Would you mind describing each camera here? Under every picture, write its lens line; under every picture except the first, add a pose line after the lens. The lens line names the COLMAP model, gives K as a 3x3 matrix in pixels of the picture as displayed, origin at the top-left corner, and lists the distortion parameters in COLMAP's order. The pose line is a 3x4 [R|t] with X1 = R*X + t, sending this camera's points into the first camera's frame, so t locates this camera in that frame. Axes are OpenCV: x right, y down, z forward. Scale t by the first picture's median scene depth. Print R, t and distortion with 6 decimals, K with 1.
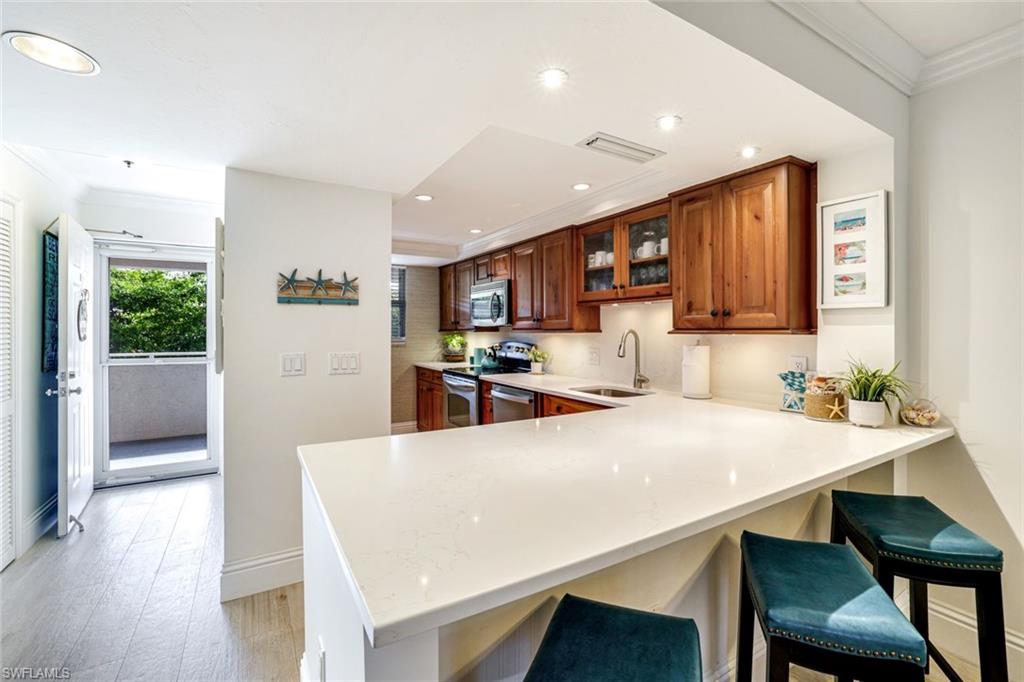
lens RADIAL K [[441.6, 0, 533.7], [0, 441.6, 328.0], [0, 0, 1]] dist [-0.023976, 0.003804]
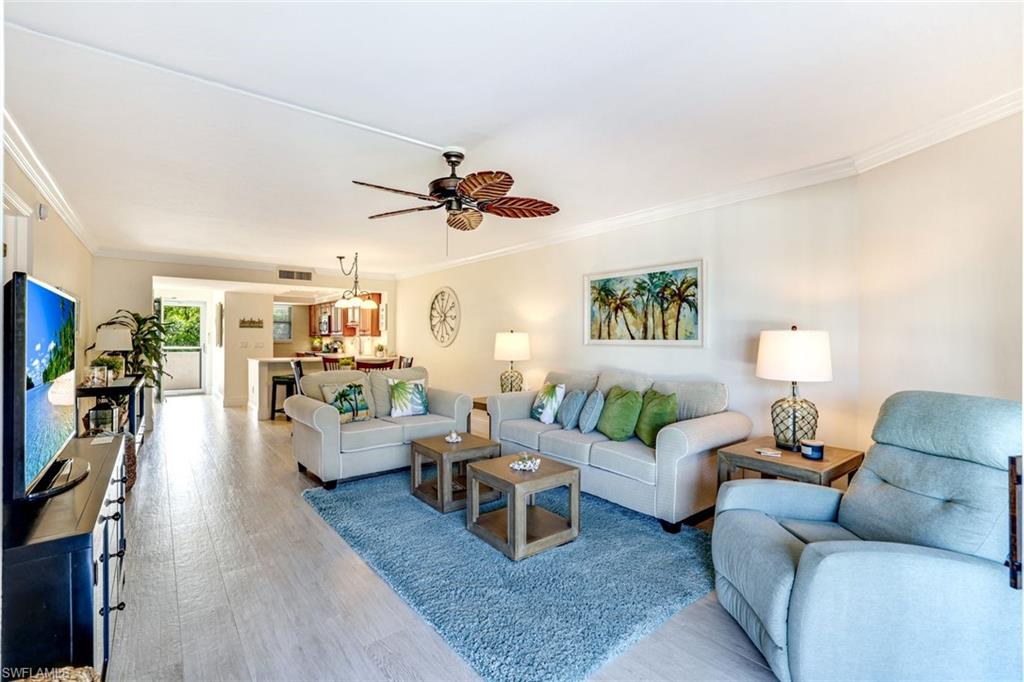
lens RADIAL K [[441.6, 0, 503.1], [0, 441.6, 339.9], [0, 0, 1]] dist [-0.023976, 0.003804]
pose [[0.996246, 0.003711, 0.086493, 0.796296], [-0.004570, 0.999942, 0.009728, 0.000290], [-0.086452, -0.010086, 0.996205, -1.744980]]
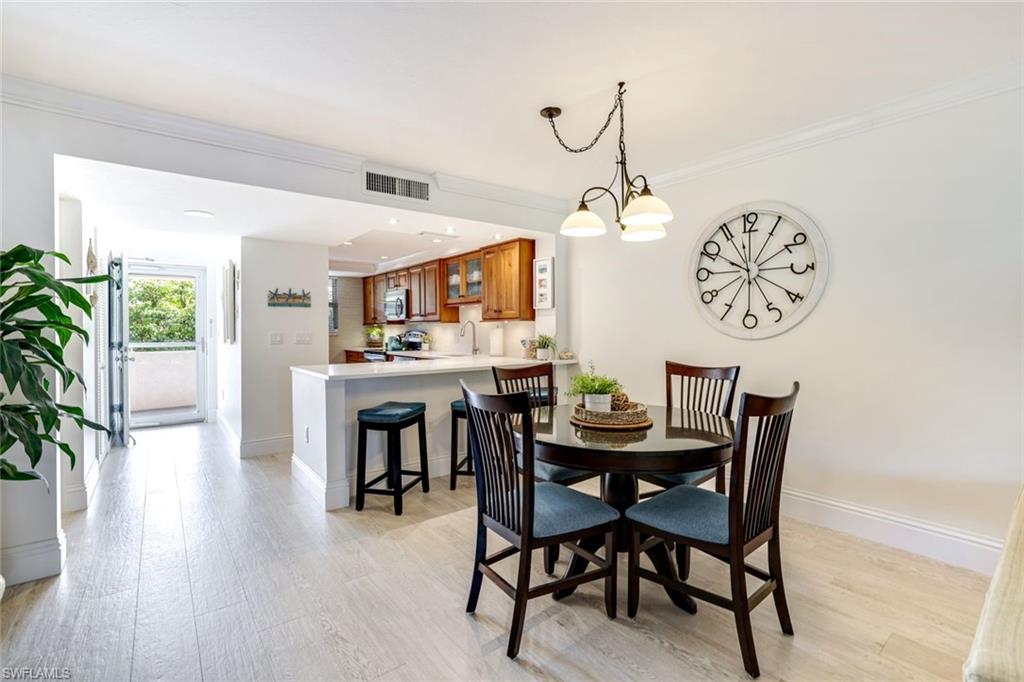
lens RADIAL K [[441.6, 0, 518.3], [0, 441.6, 335.0], [0, 0, 1]] dist [-0.023976, 0.003804]
pose [[0.994459, -0.006437, 0.104930, 0.189708], [0.004503, 0.999816, 0.018656, 0.024483], [-0.105031, -0.018080, 0.994305, -0.639025]]
